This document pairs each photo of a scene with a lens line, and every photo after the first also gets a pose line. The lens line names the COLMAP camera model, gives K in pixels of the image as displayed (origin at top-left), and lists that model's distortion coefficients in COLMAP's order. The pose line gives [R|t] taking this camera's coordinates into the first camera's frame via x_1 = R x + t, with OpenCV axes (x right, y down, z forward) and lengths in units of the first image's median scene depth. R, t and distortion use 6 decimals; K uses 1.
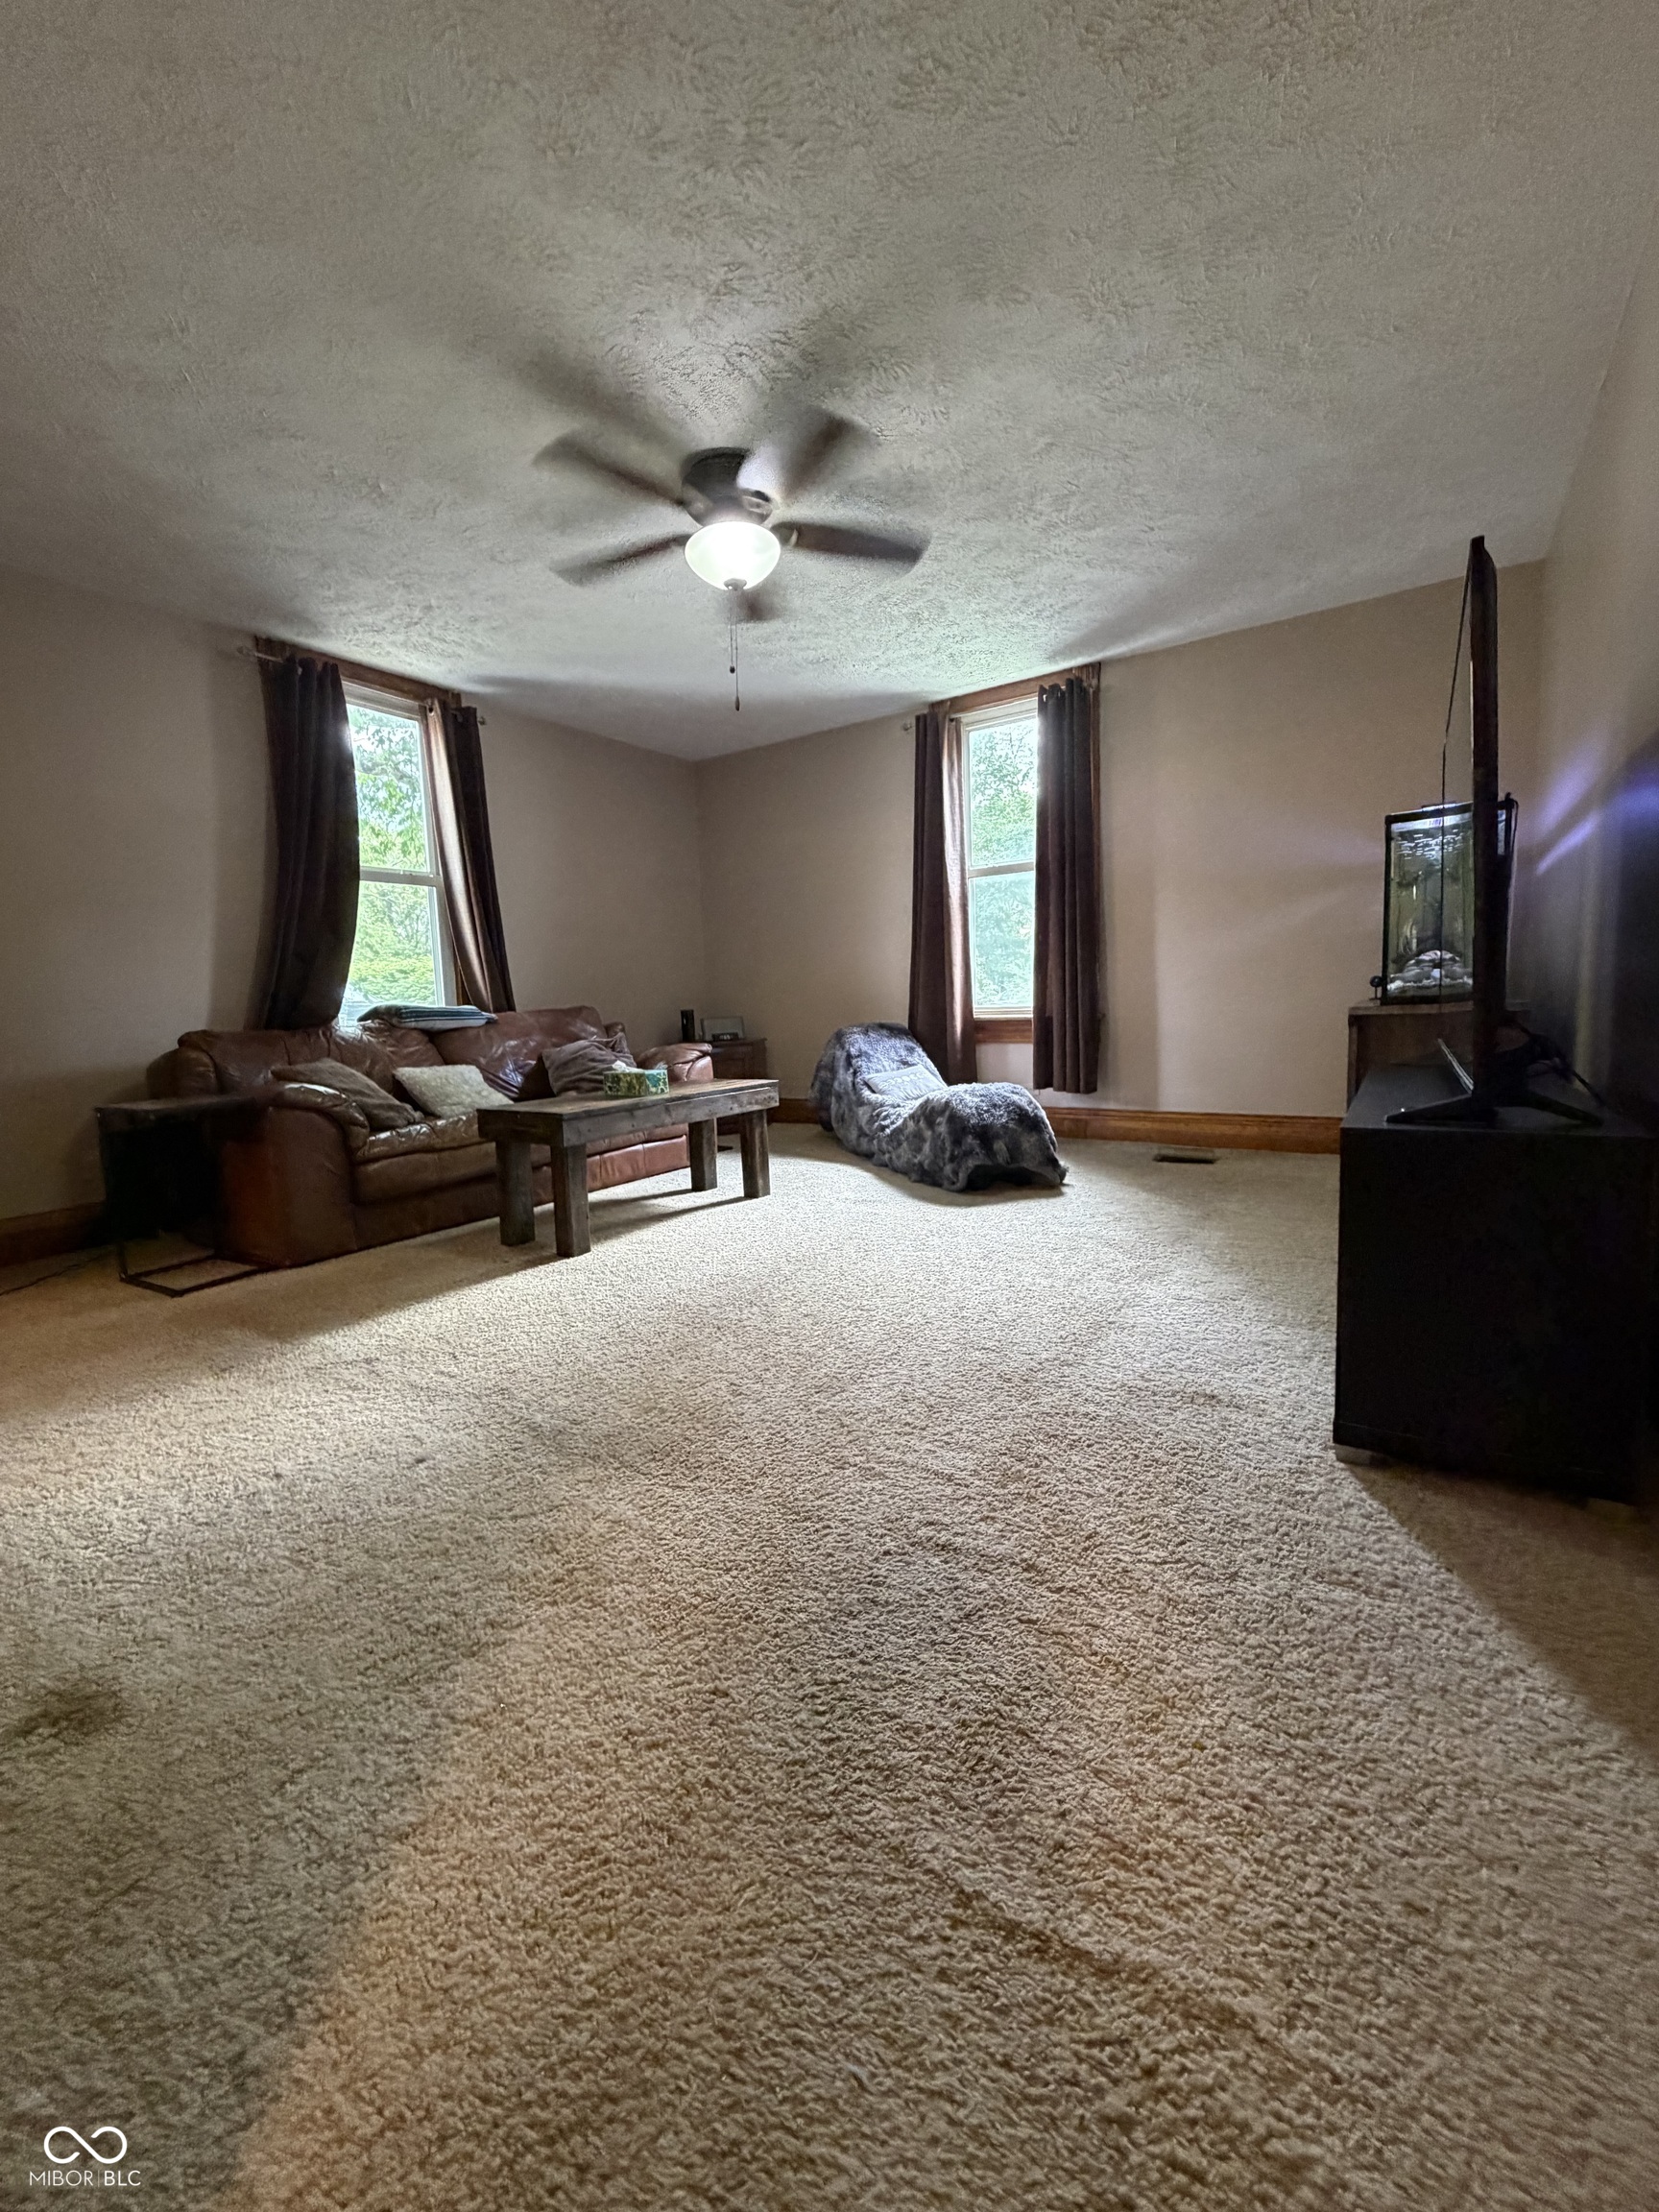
lens RADIAL K [[878.0, 0, 826.0], [0, 878.0, 1094.2], [0, 0, 1]] dist [-0.003327, -0.001062]
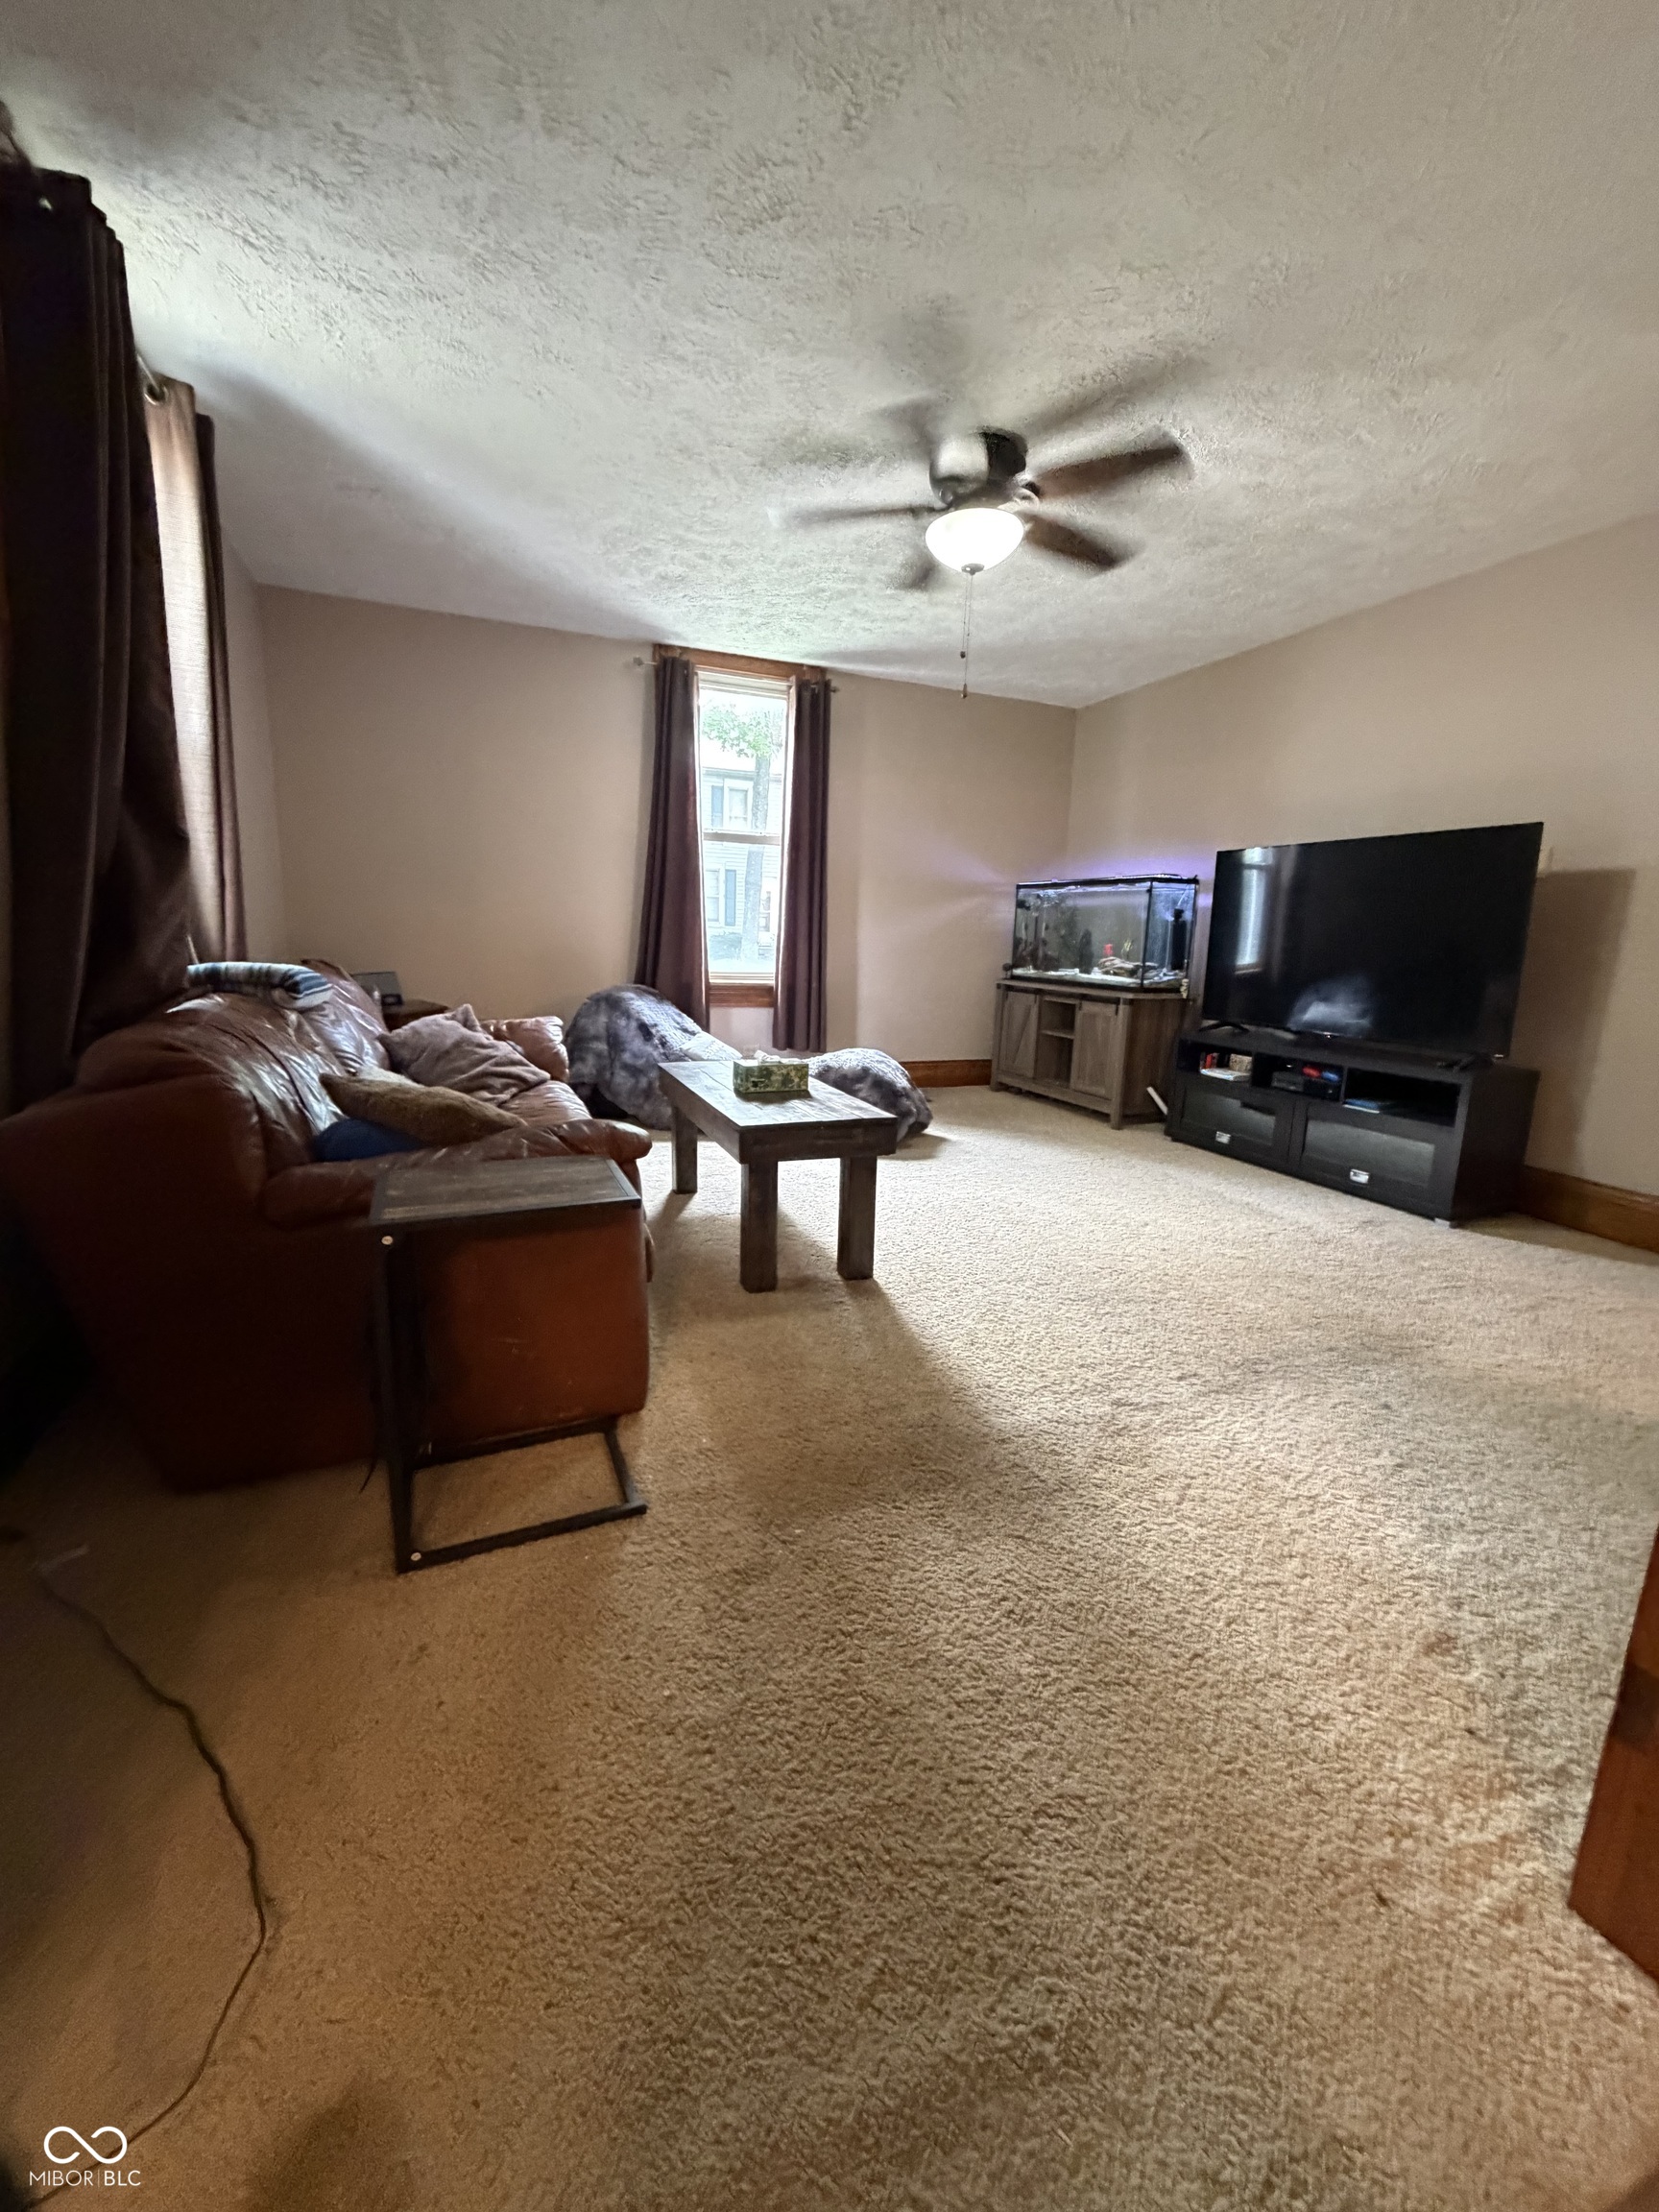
lens RADIAL K [[878.0, 0, 820.2], [0, 878.0, 1101.5], [0, 0, 1]] dist [-0.003327, -0.001062]
pose [[0.569267, -0.102770, 0.815704, -0.693020], [0.032662, 0.994200, 0.102463, -0.057718], [-0.821503, -0.031686, 0.569323, 0.360467]]
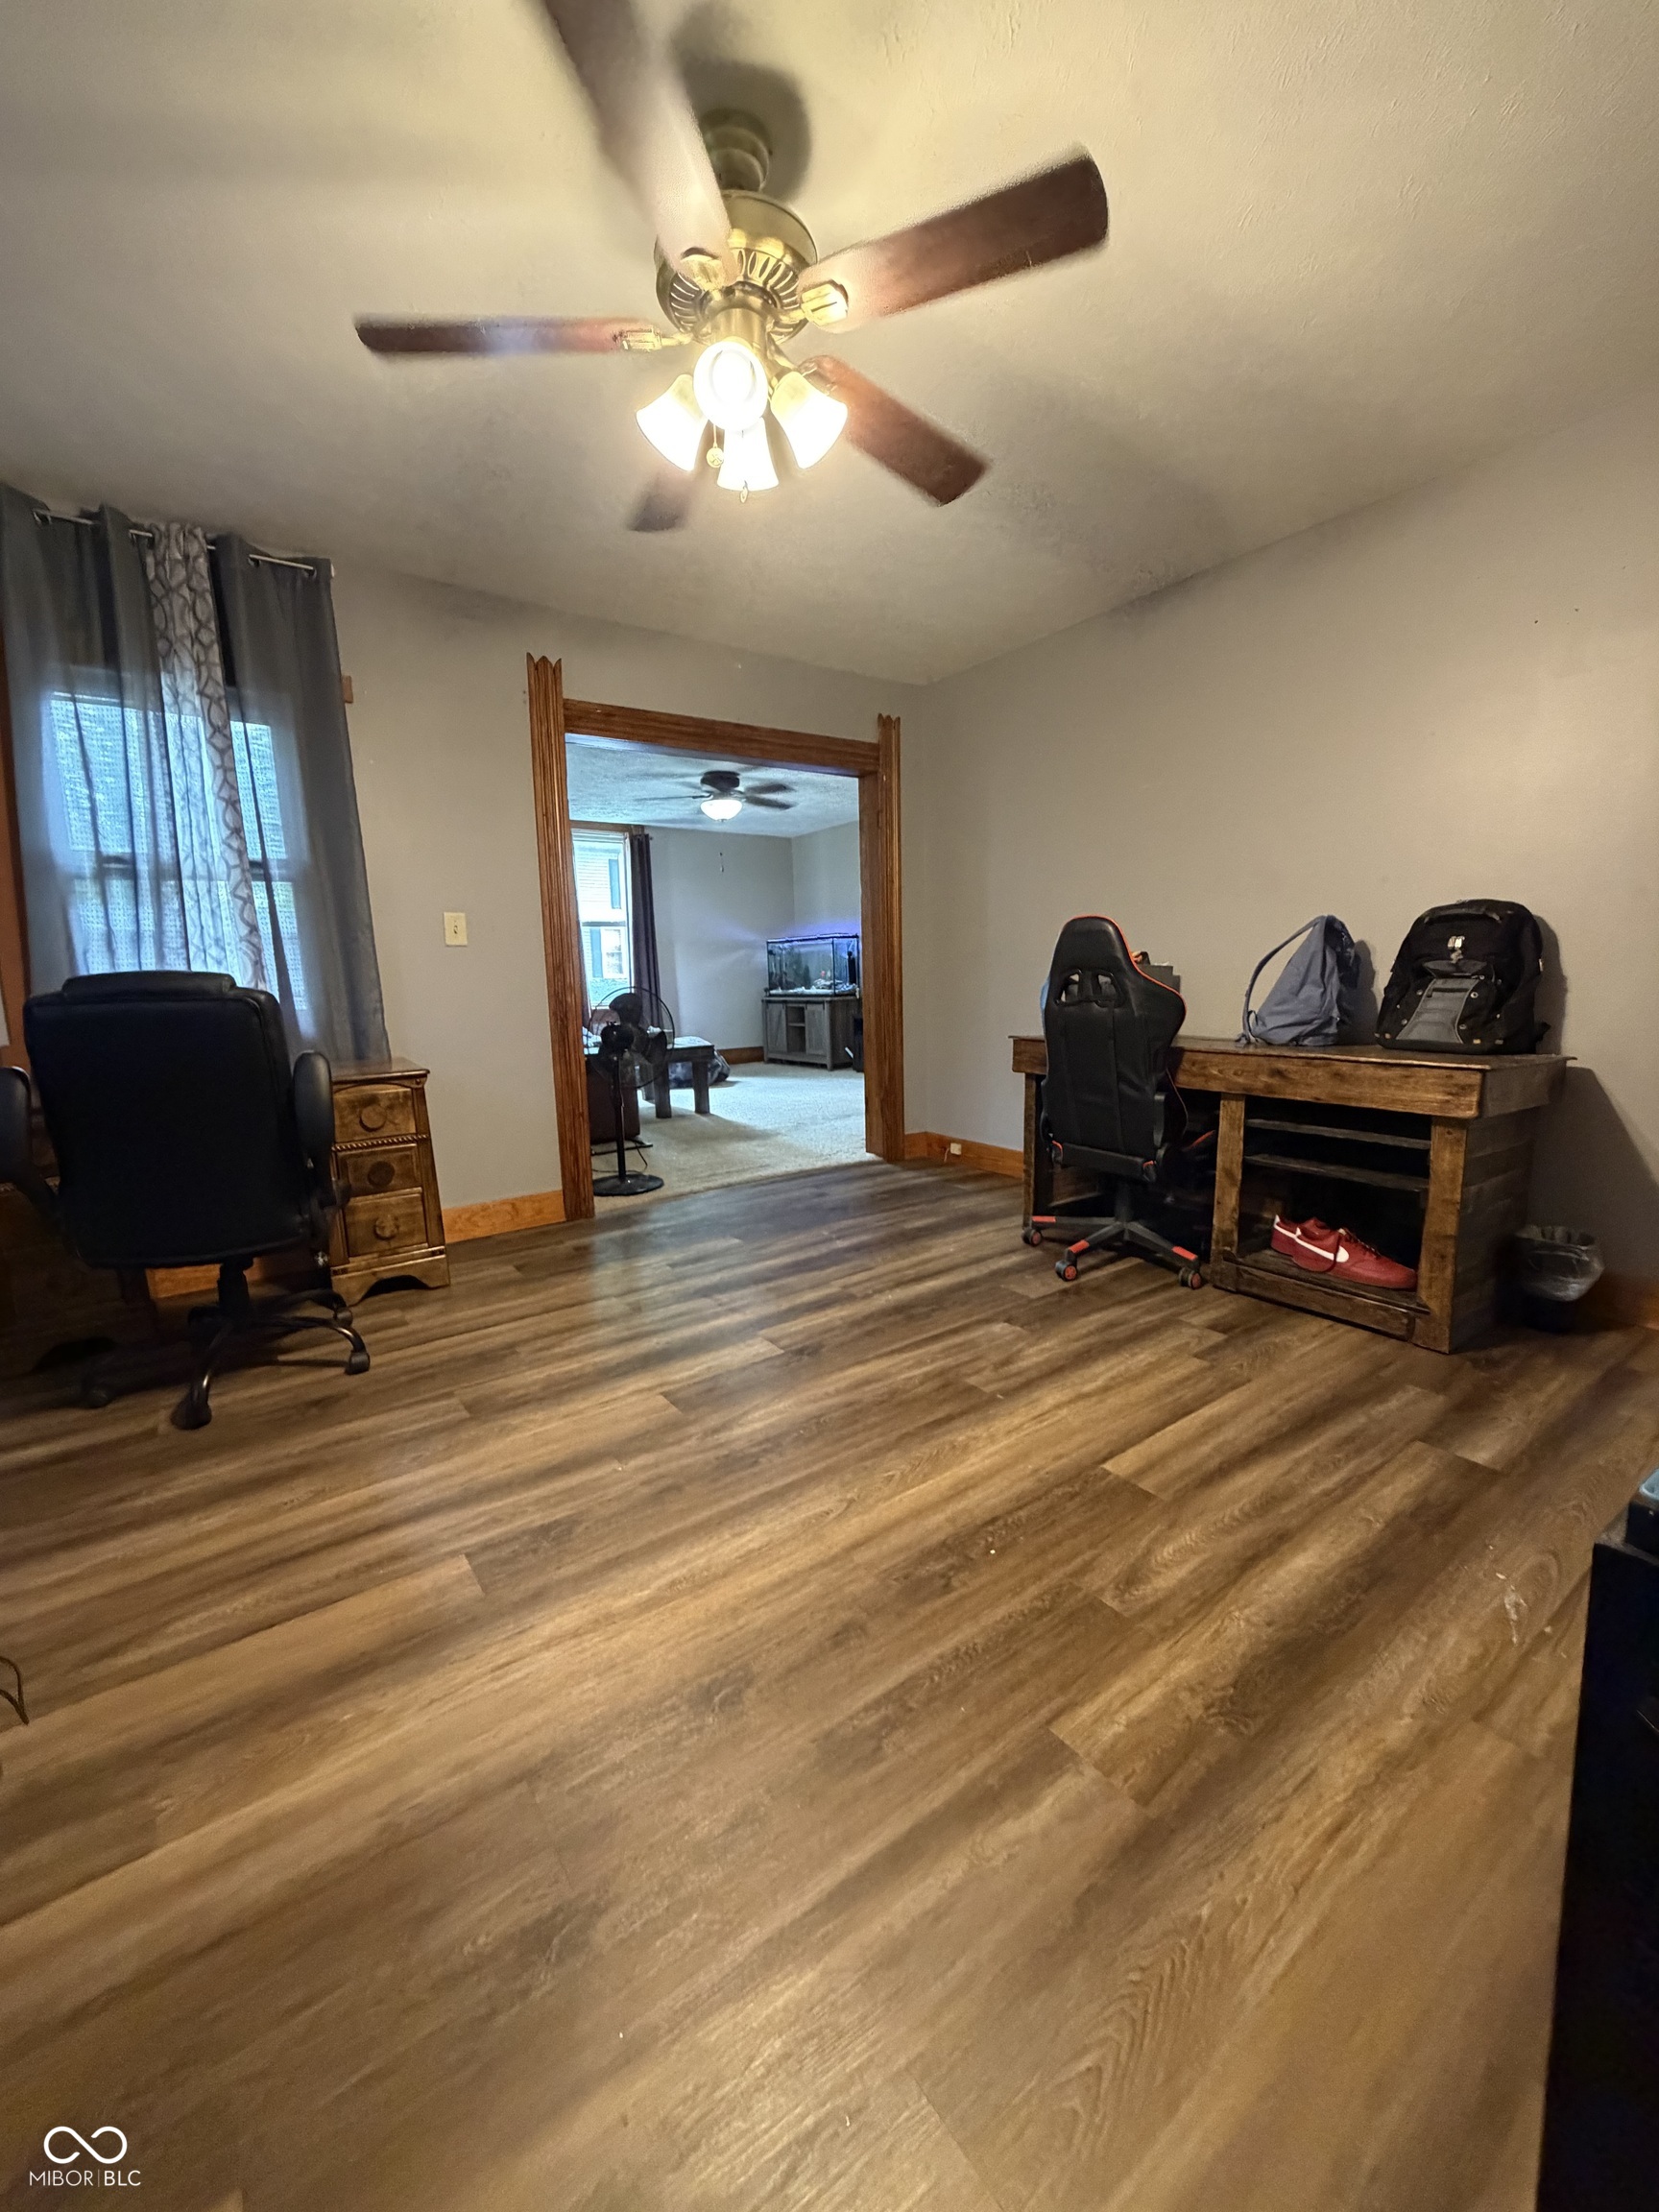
lens RADIAL K [[878.0, 0, 829.0], [0, 878.0, 1113.0], [0, 0, 1]] dist [-0.003327, -0.001062]
pose [[0.354870, -0.116459, 0.927634, -1.473560], [0.109529, 0.990558, 0.082458, 0.028369], [-0.928478, 0.072341, 0.364274, -0.044251]]
